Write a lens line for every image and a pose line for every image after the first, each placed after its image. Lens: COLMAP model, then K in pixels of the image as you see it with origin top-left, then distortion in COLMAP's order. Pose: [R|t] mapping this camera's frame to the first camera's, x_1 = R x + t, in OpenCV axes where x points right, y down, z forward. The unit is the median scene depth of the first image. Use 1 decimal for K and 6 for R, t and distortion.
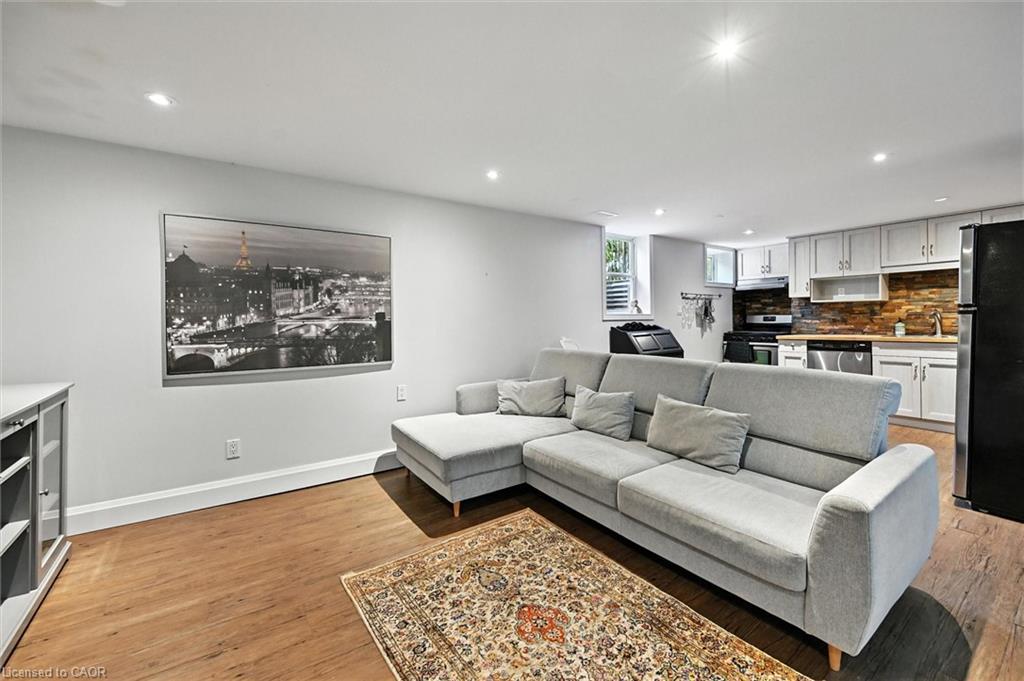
lens RADIAL K [[414.5, 0, 513.3], [0, 414.5, 319.6], [0, 0, 1]] dist [-0.000075, 0.000139]
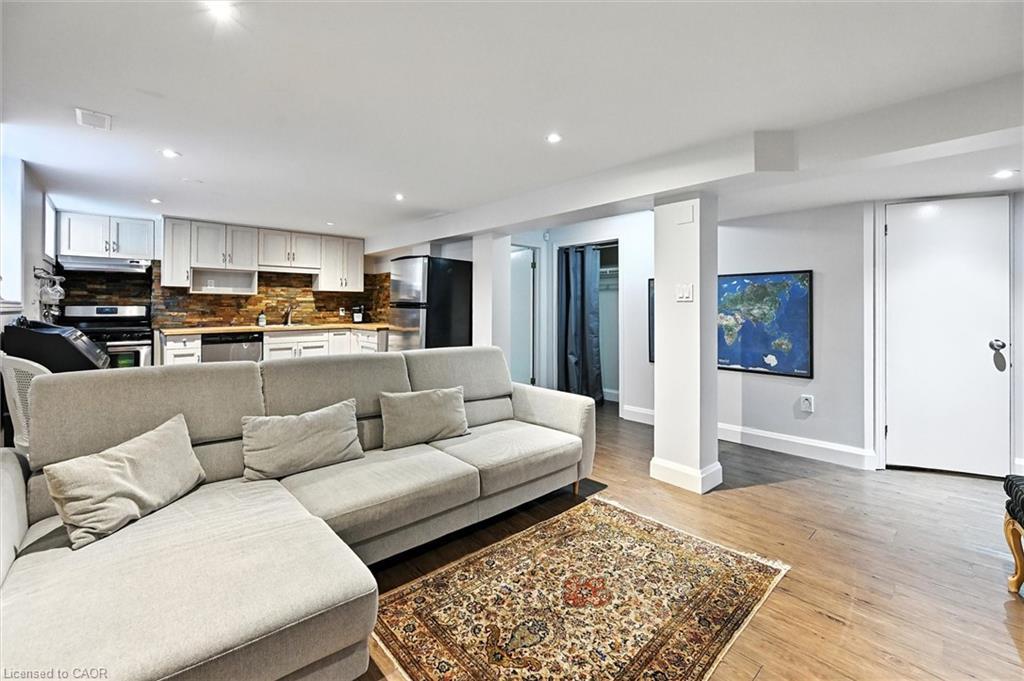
lens RADIAL K [[440.0, 0, 511.2], [0, 440.0, 305.3], [0, 0, 1]] dist [0.000242, 0.000242]
pose [[-0.115973, 0.015152, 0.993137, -0.365458], [-0.001205, 0.999881, -0.015395, -0.000603], [-0.993252, -0.002982, -0.115941, 0.454389]]
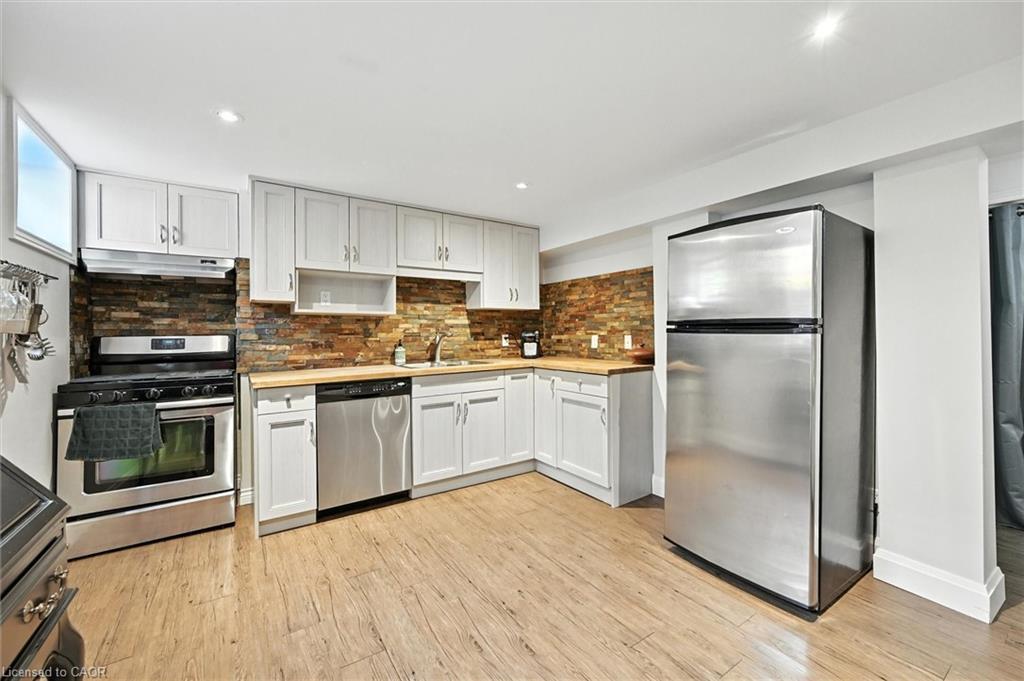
lens RADIAL K [[409.8, 0, 514.1], [0, 409.8, 332.7], [0, 0, 1]] dist [-0.000314, 0.000126]
pose [[0.012609, 0.012189, 0.999846, 0.215274], [0.010318, 0.999871, -0.012320, -0.006362], [-0.999867, 0.010471, 0.012482, 0.791501]]
